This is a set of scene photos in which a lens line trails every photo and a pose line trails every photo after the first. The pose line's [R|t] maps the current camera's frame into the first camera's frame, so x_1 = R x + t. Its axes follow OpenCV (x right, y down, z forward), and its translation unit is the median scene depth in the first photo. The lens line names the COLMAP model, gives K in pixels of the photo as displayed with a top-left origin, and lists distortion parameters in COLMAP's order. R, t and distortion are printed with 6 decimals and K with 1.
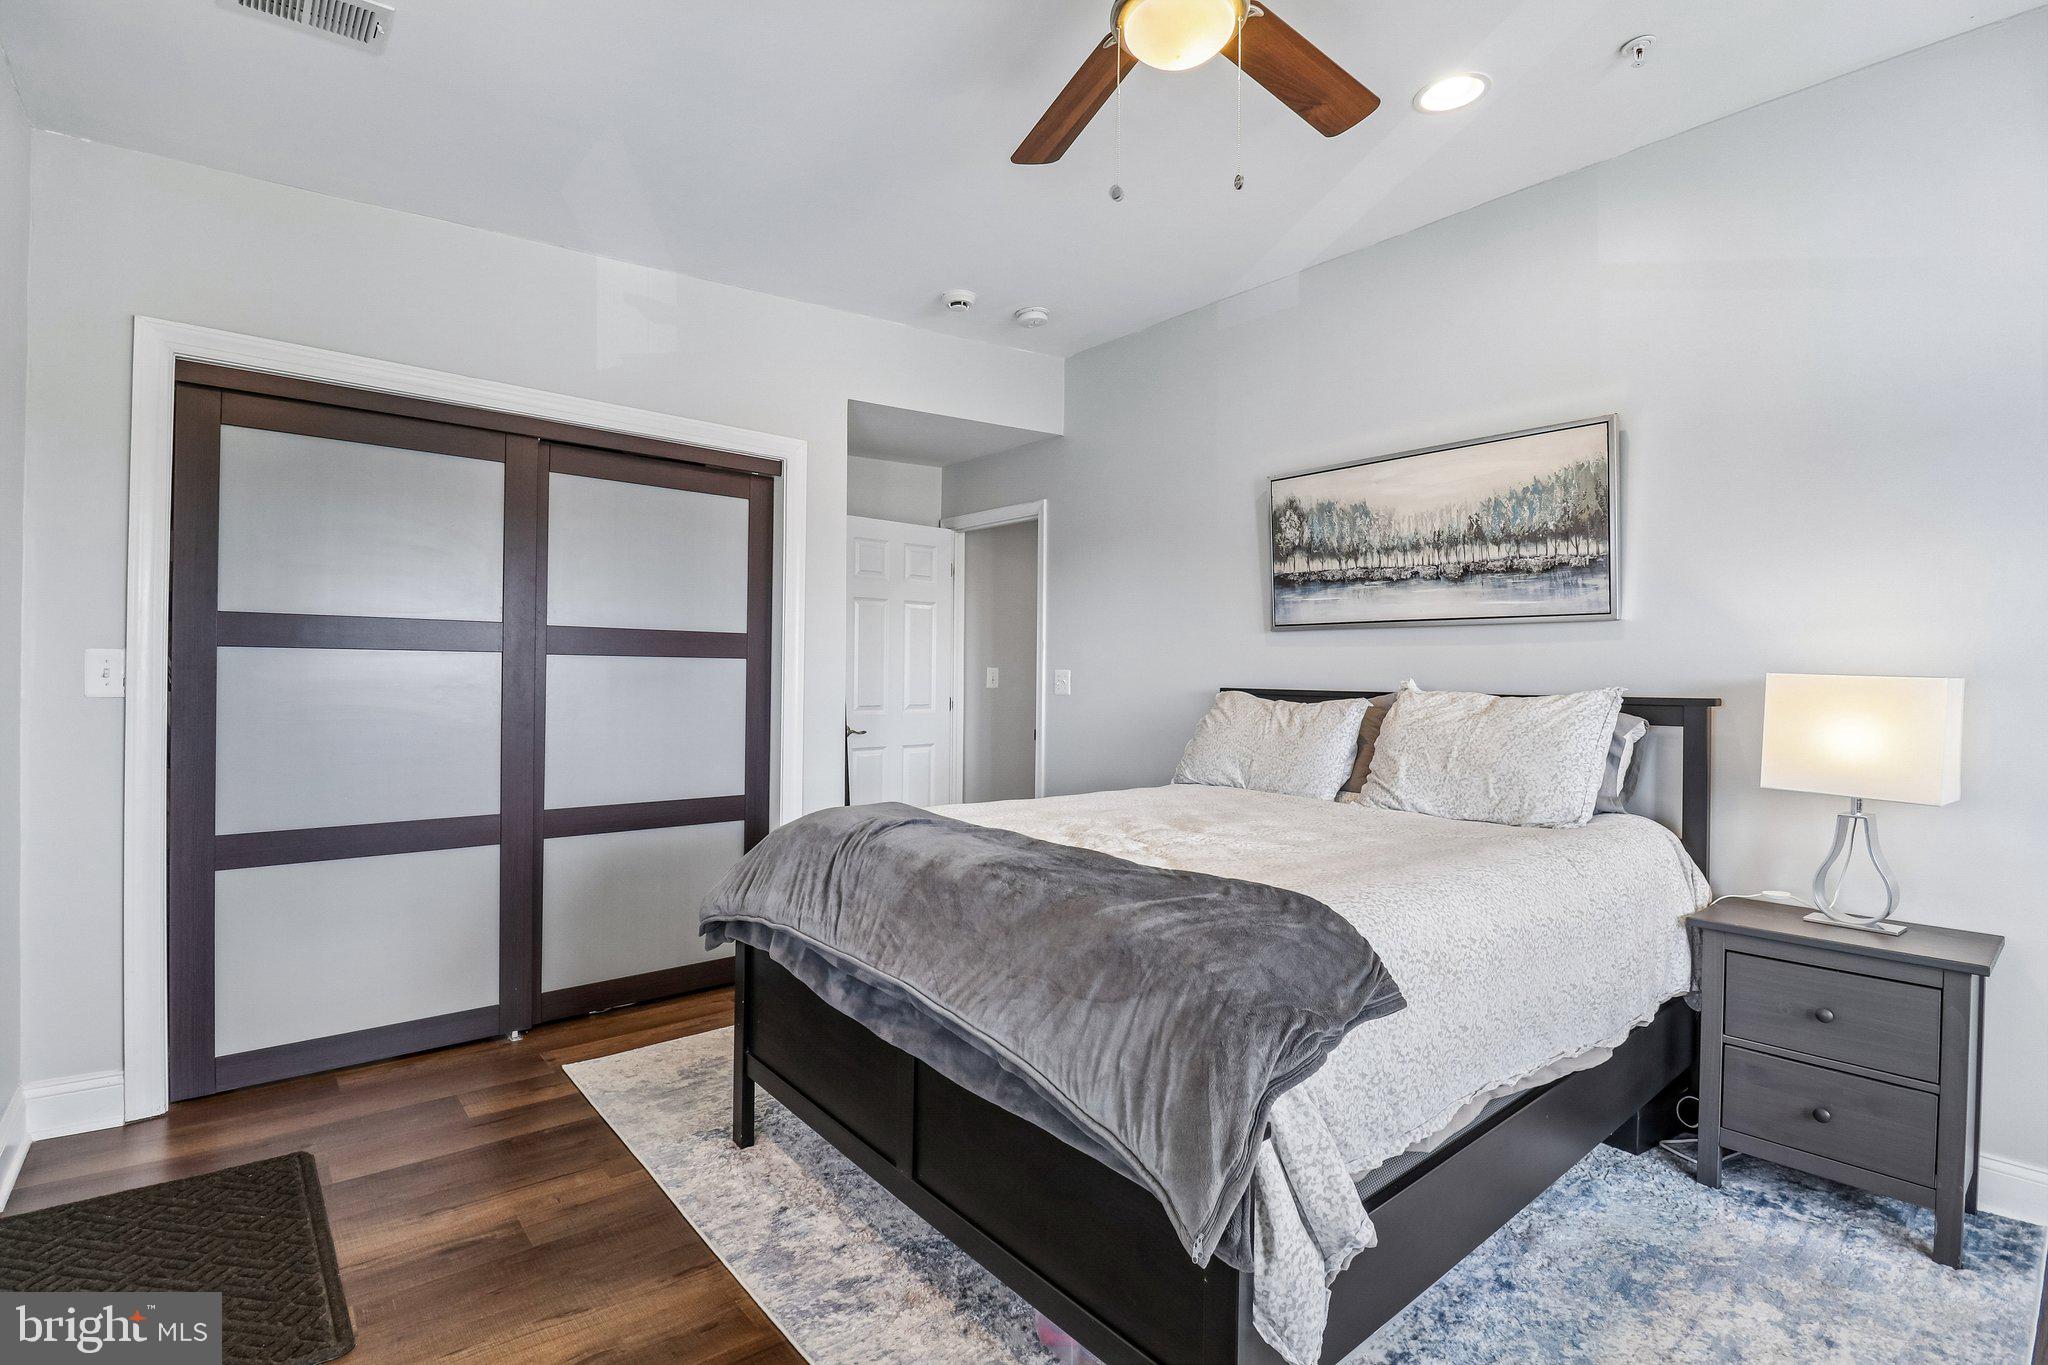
lens RADIAL K [[945.9, 0, 997.2], [0, 945.9, 676.5], [0, 0, 1]] dist [0.008819, -0.013102]
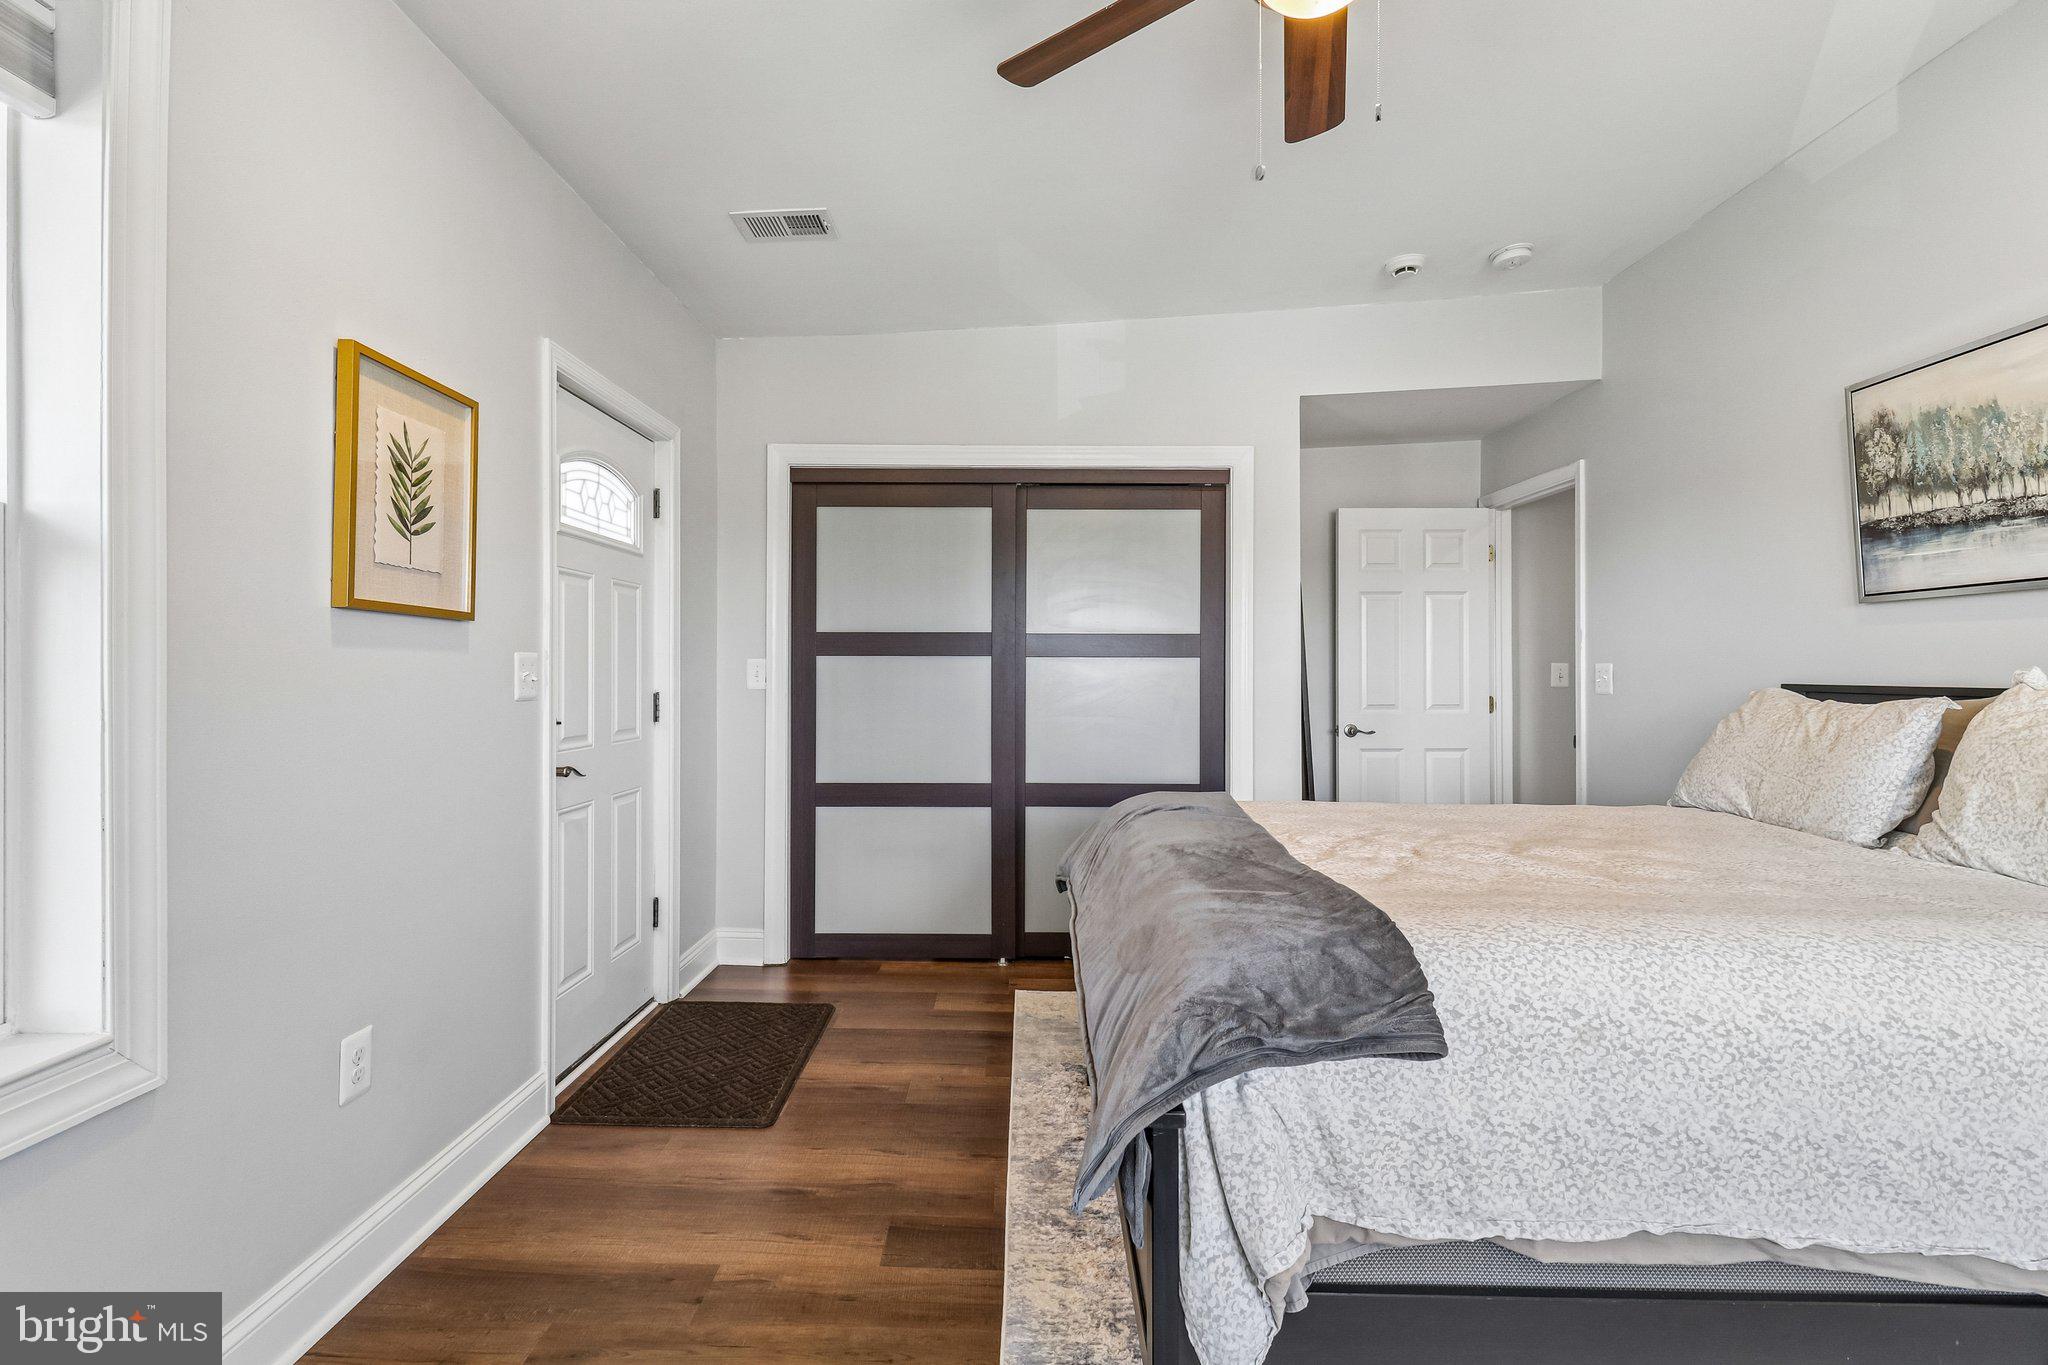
lens RADIAL K [[947.8, 0, 1022.1], [0, 947.8, 671.2], [0, 0, 1]] dist [0.043655, -0.013550]
pose [[0.766636, -0.010846, -0.641991, 0.300969], [0.005879, 0.999934, -0.009873, 0.006893], [0.642056, 0.003795, 0.766649, 0.045643]]
